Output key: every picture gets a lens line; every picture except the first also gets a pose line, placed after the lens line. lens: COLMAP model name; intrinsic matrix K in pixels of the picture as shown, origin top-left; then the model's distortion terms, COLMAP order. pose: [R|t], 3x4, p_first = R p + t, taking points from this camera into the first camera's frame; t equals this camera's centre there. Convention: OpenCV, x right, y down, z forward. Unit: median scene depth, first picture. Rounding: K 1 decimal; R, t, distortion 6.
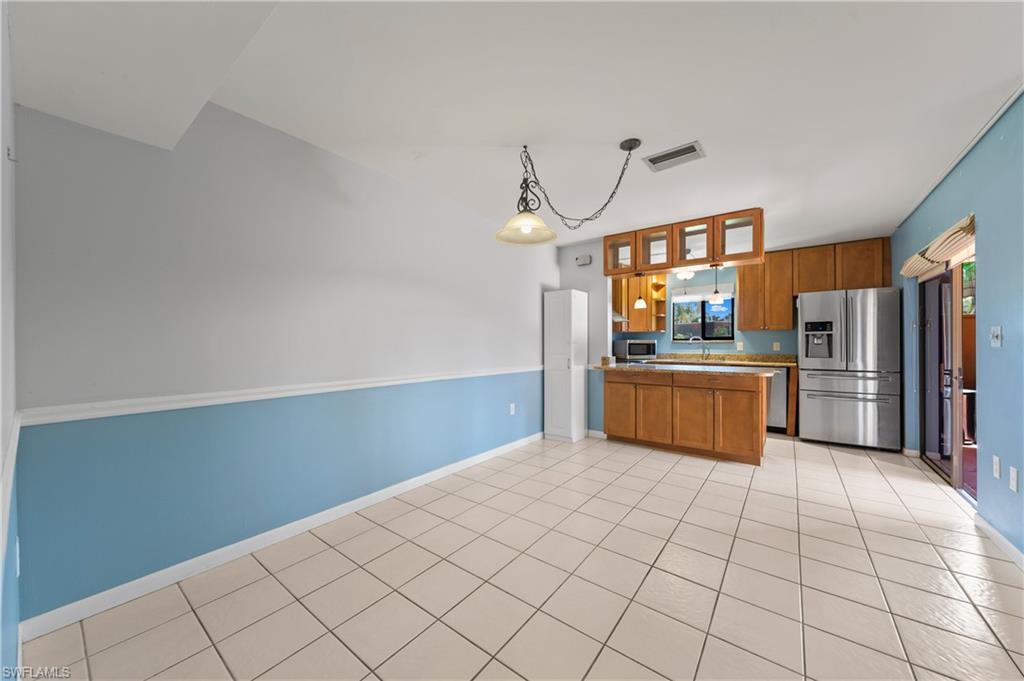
lens RADIAL K [[372.8, 0, 503.9], [0, 372.8, 344.1], [0, 0, 1]] dist [0.002078, -0.000304]
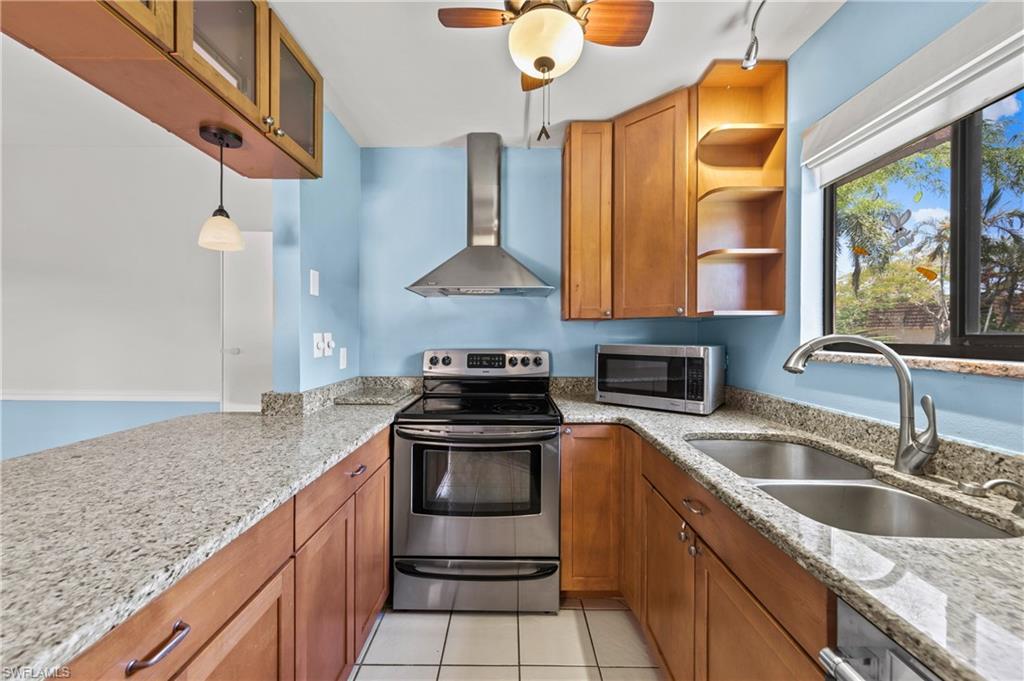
lens RADIAL K [[372.8, 0, 528.1], [0, 372.8, 338.7], [0, 0, 1]] dist [0.002078, -0.000304]
pose [[0.616771, 0.009602, -0.787084, 0.737686], [-0.007378, 0.999952, 0.006417, -0.022711], [0.787108, 0.001849, 0.616813, 0.989273]]
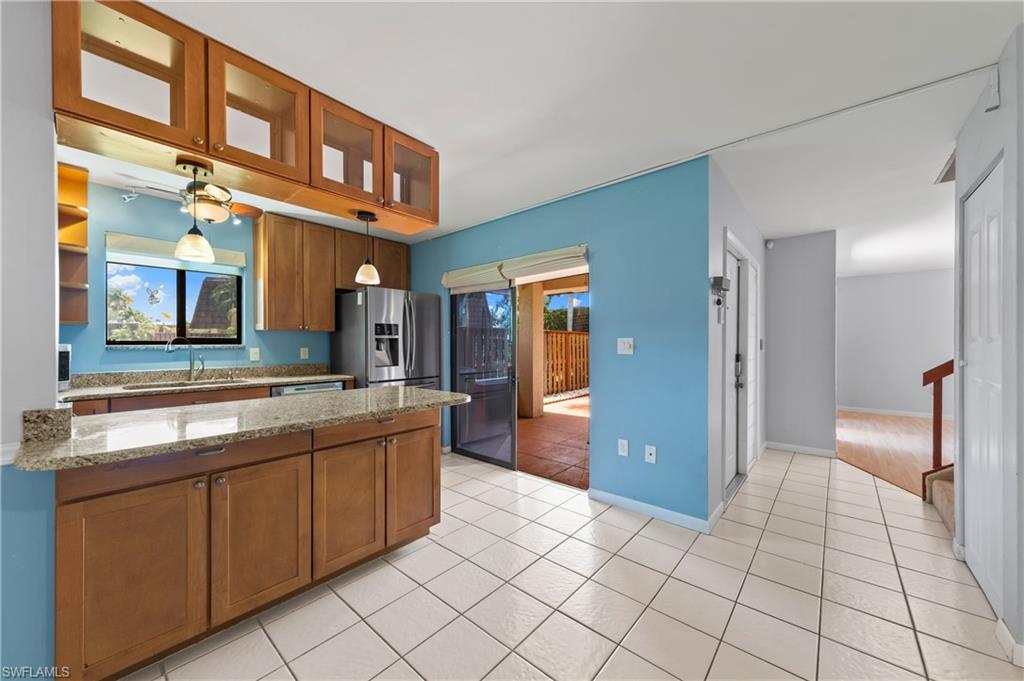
lens RADIAL K [[372.8, 0, 518.6], [0, 372.8, 342.5], [0, 0, 1]] dist [0.002078, -0.000304]
pose [[0.031273, 0.004761, 0.999500, 0.012047], [0.001205, 0.999988, -0.004801, -0.012864], [-0.999510, 0.001354, 0.031267, 0.666029]]
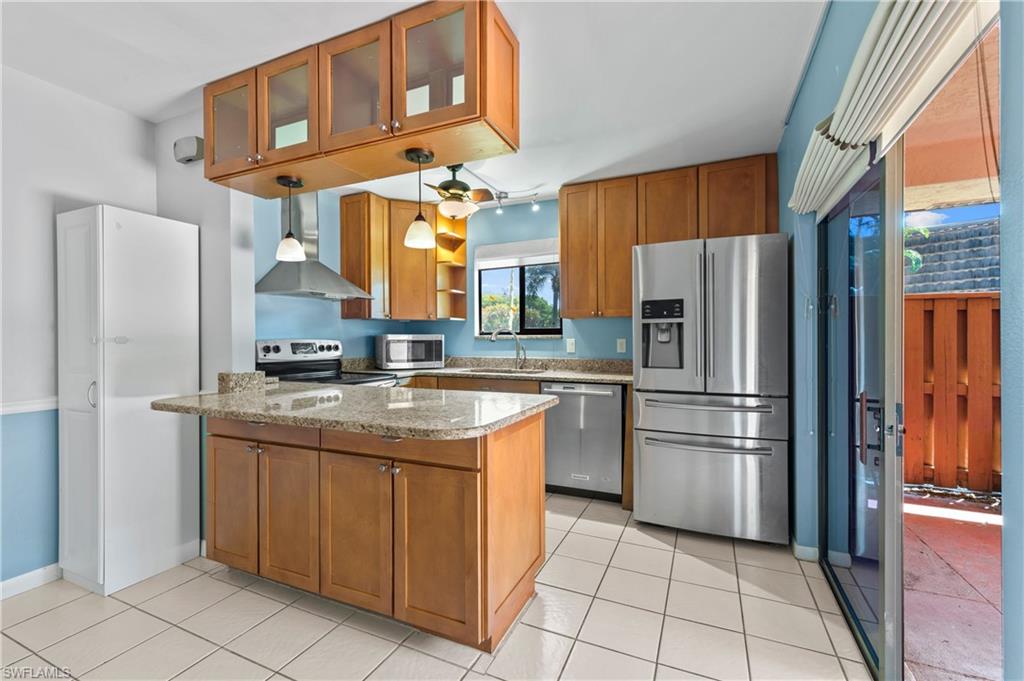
lens RADIAL K [[436.1, 0, 518.9], [0, 436.1, 341.0], [0, 0, 1]] dist [0.007069, -0.000469]
pose [[0.972215, -0.001973, 0.234082, 0.495584], [0.000973, 0.999990, 0.004387, -0.004805], [-0.234088, -0.004037, 0.972207, 0.443445]]
